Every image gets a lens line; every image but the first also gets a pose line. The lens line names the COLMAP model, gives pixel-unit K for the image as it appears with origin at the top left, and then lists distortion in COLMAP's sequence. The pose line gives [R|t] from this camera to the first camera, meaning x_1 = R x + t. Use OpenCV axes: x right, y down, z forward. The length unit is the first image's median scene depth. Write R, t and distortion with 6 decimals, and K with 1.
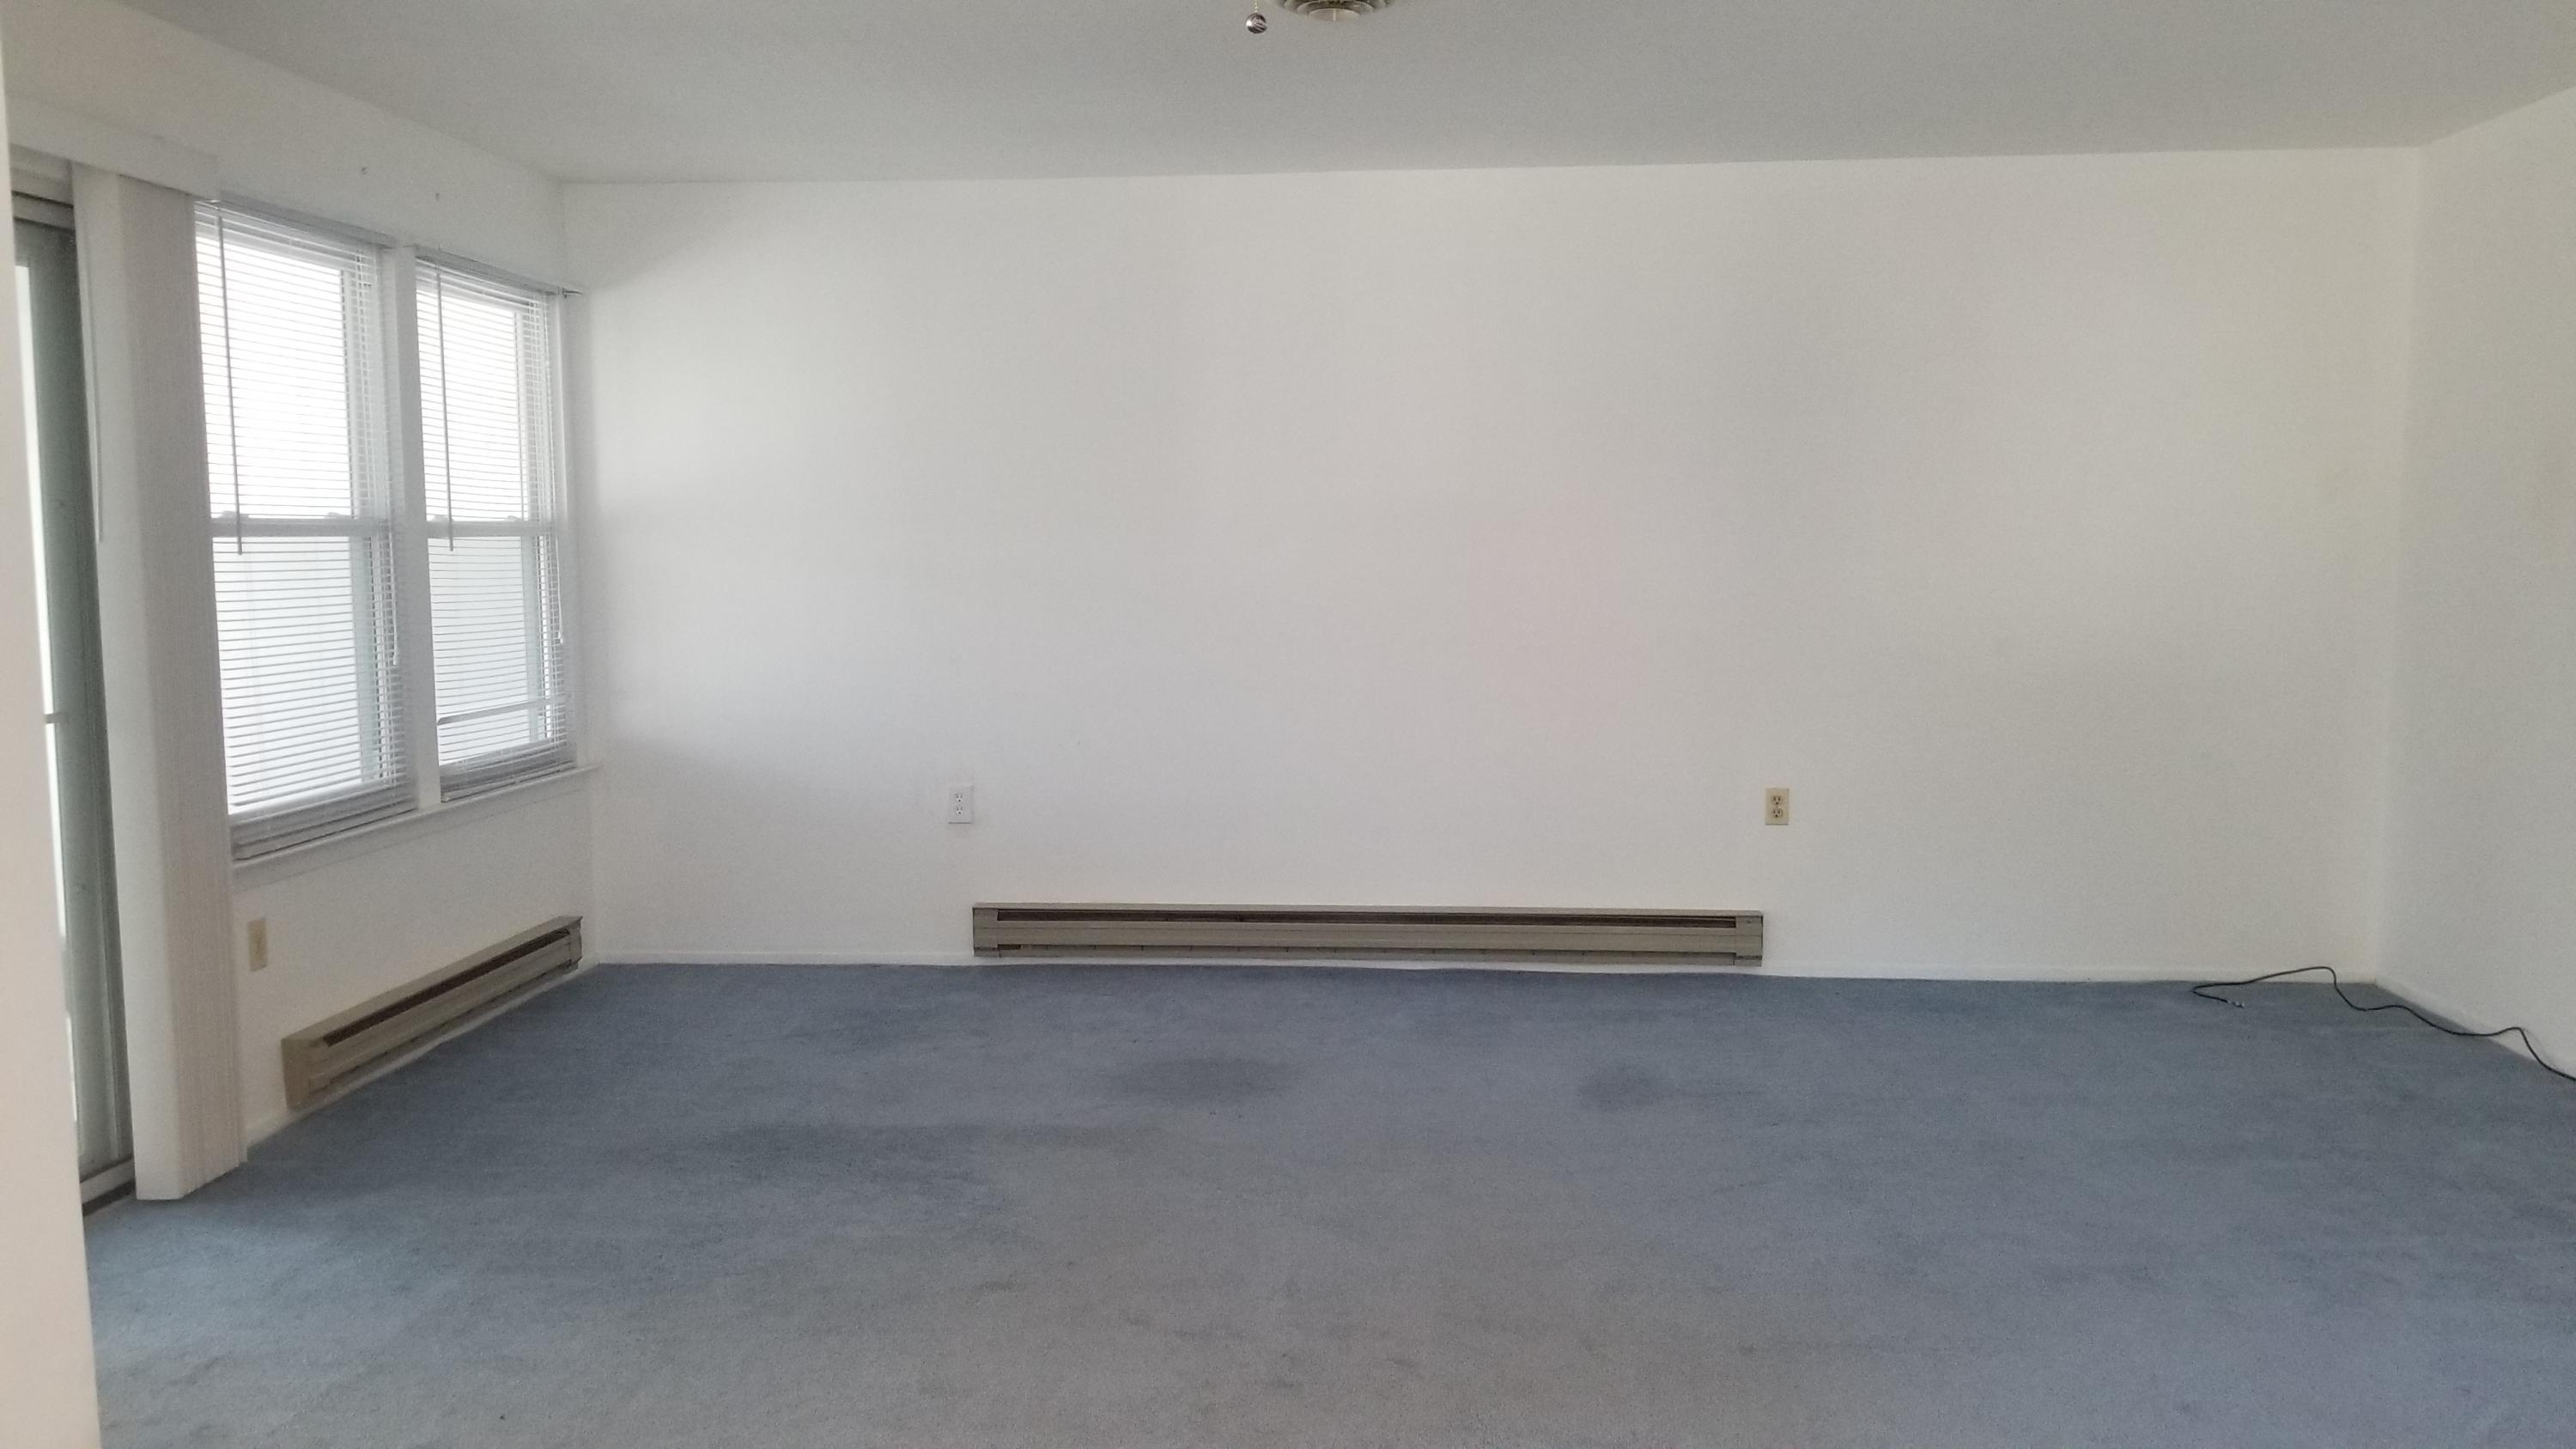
lens RADIAL K [[2009.7, 0, 1265.4], [0, 2009.7, 726.9], [0, 0, 1]] dist [0.100937, -0.177283]
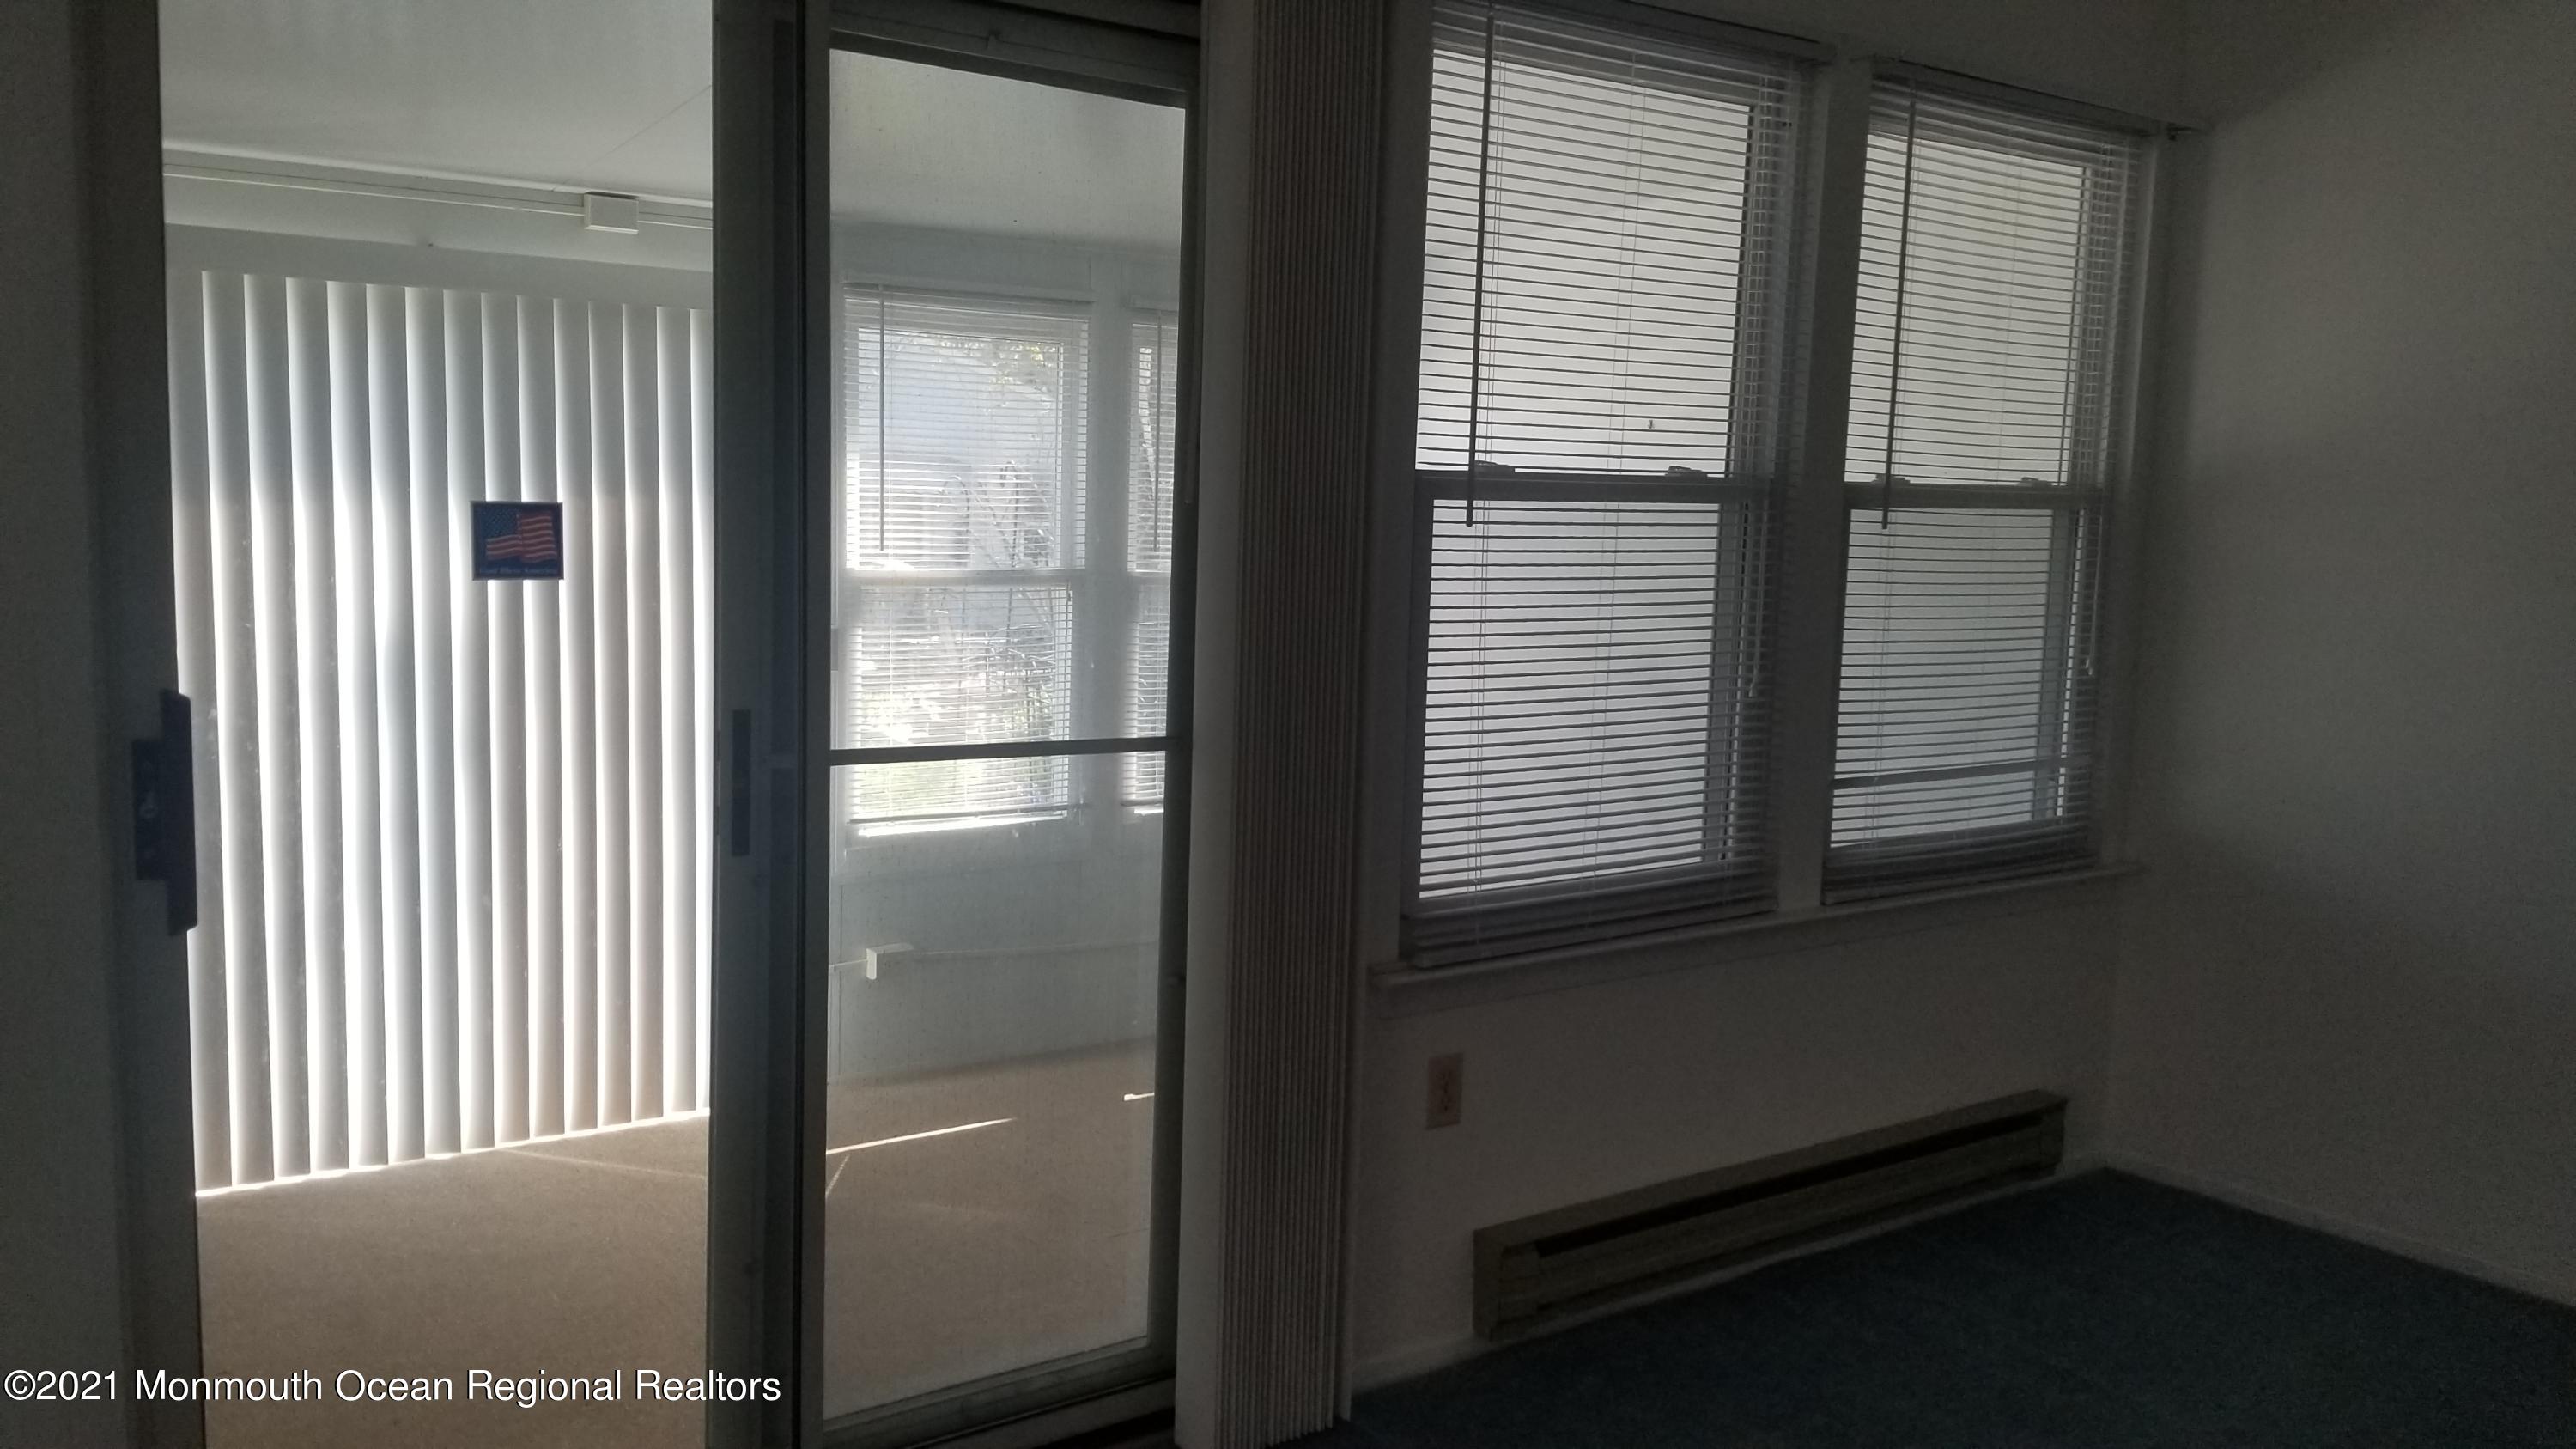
lens RADIAL K [[2348.1, 0, 1290.2], [0, 2348.1, 749.4], [0, 0, 1]] dist [0.089087, -0.013464]
pose [[0.700276, 0.099215, -0.706945, 0.015754], [-0.094527, 0.994462, 0.045931, -0.032373], [0.707587, 0.034661, 0.705776, 0.324079]]
